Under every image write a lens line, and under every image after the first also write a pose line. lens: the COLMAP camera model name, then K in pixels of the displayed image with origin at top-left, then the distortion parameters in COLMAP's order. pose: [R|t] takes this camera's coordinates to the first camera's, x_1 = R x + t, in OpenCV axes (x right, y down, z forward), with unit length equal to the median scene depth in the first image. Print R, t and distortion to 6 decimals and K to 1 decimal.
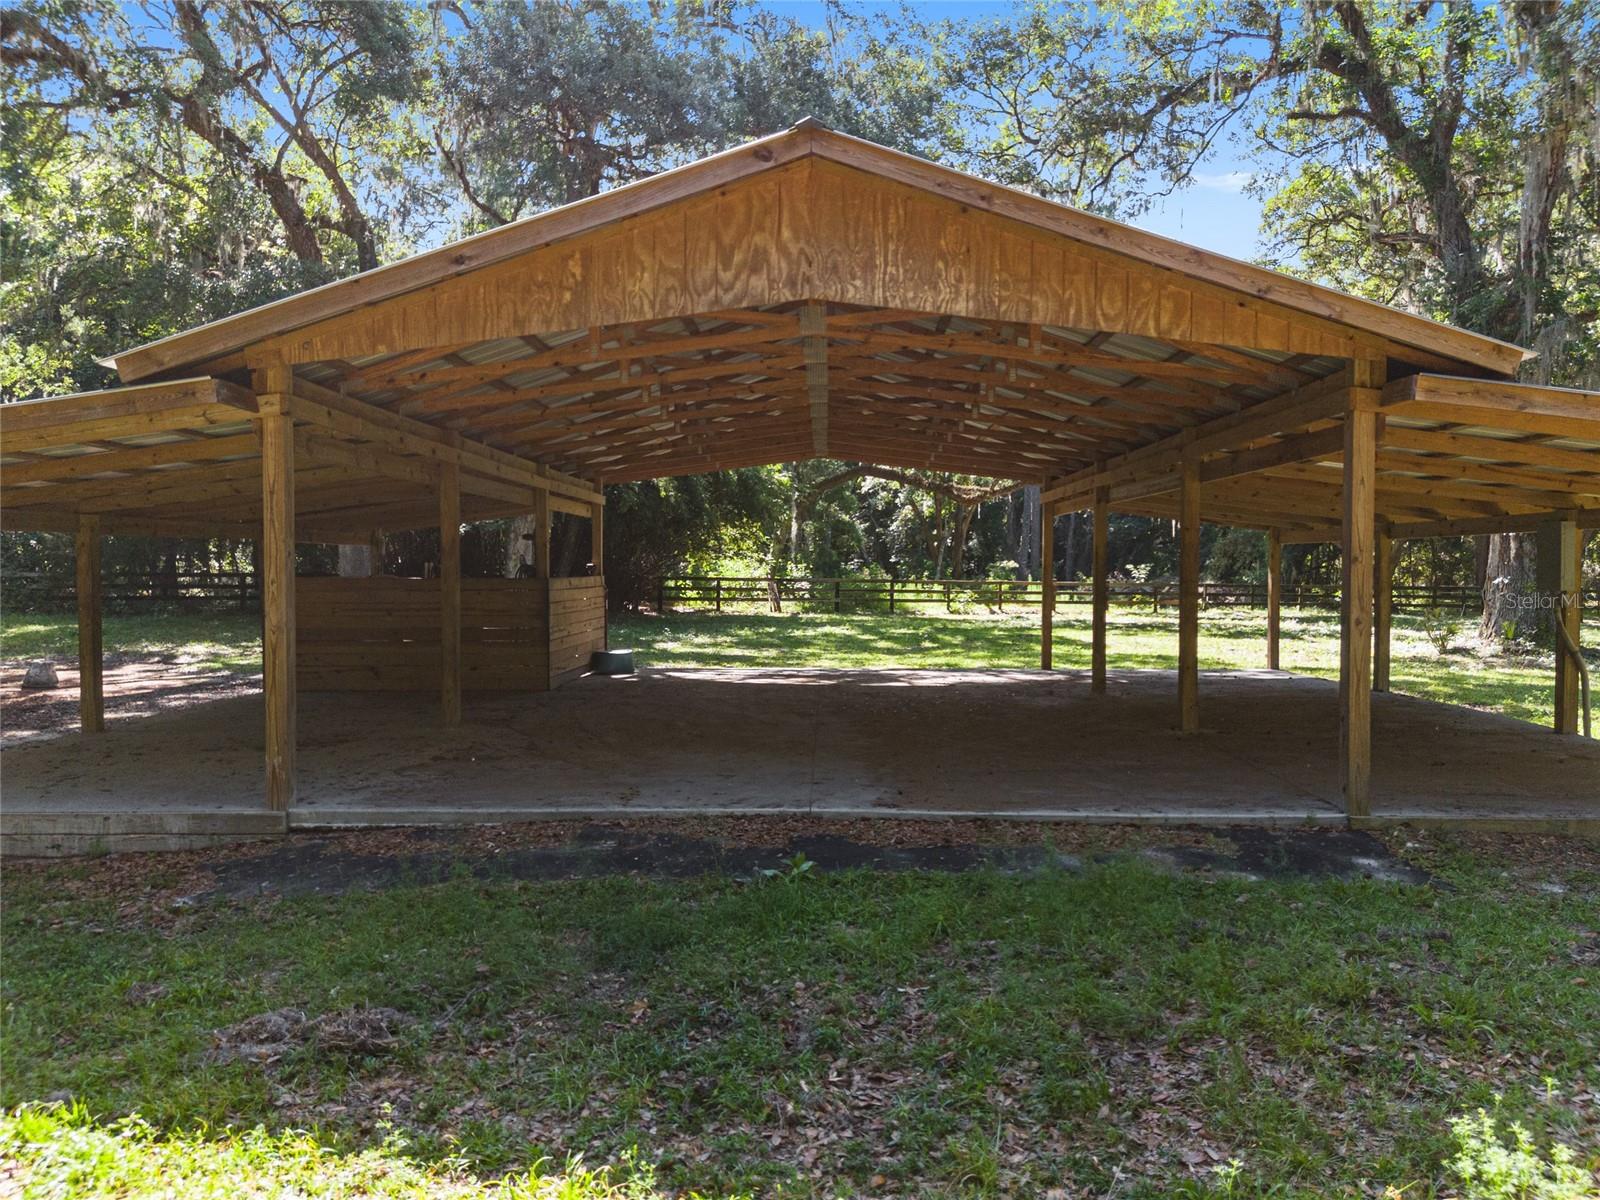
lens RADIAL K [[1107.4, 0, 795.3], [0, 1107.4, 607.2], [0, 0, 1]] dist [0.007260, -0.001080]
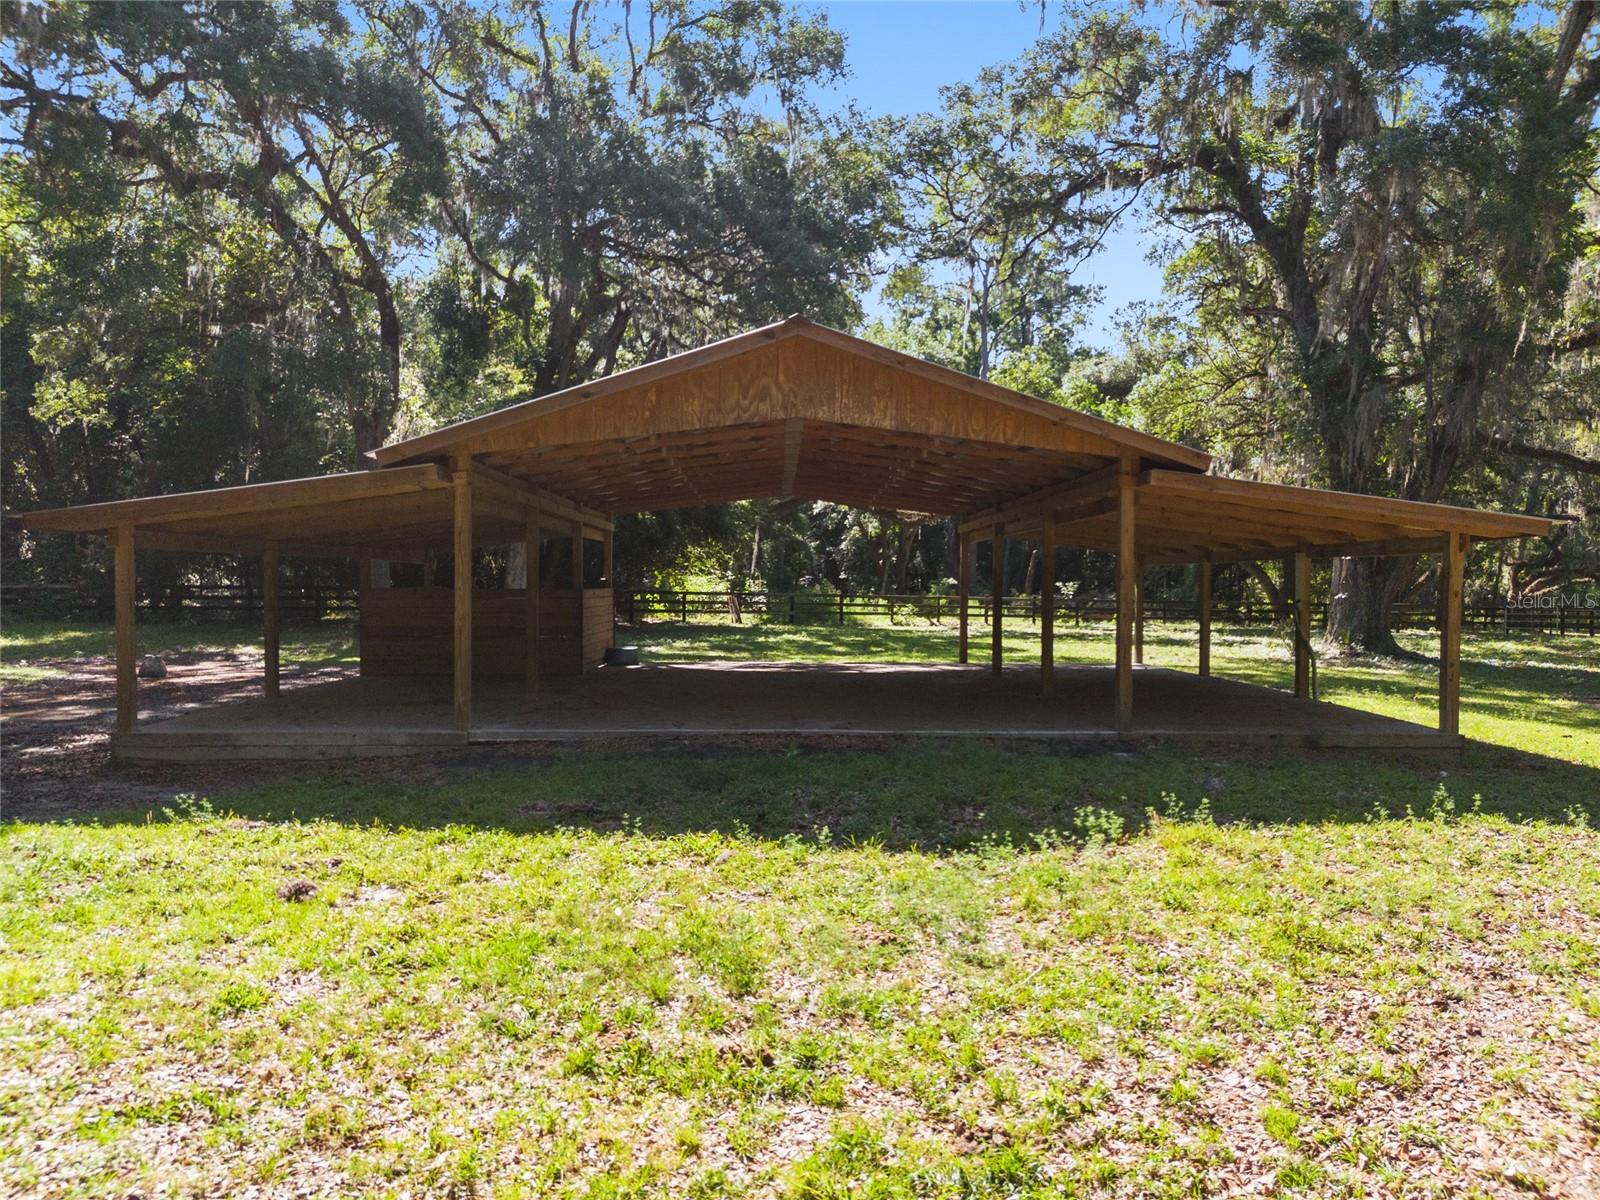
lens RADIAL K [[1121.8, 0, 800.0], [0, 1121.8, 600.0], [0, 0, 1]] dist [-0.001412, 0.001044]
pose [[0.998673, 0.004072, 0.051346, -0.015575], [-0.002972, 0.999765, -0.021492, 0.006774], [-0.051421, 0.021311, 0.998450, -0.157940]]
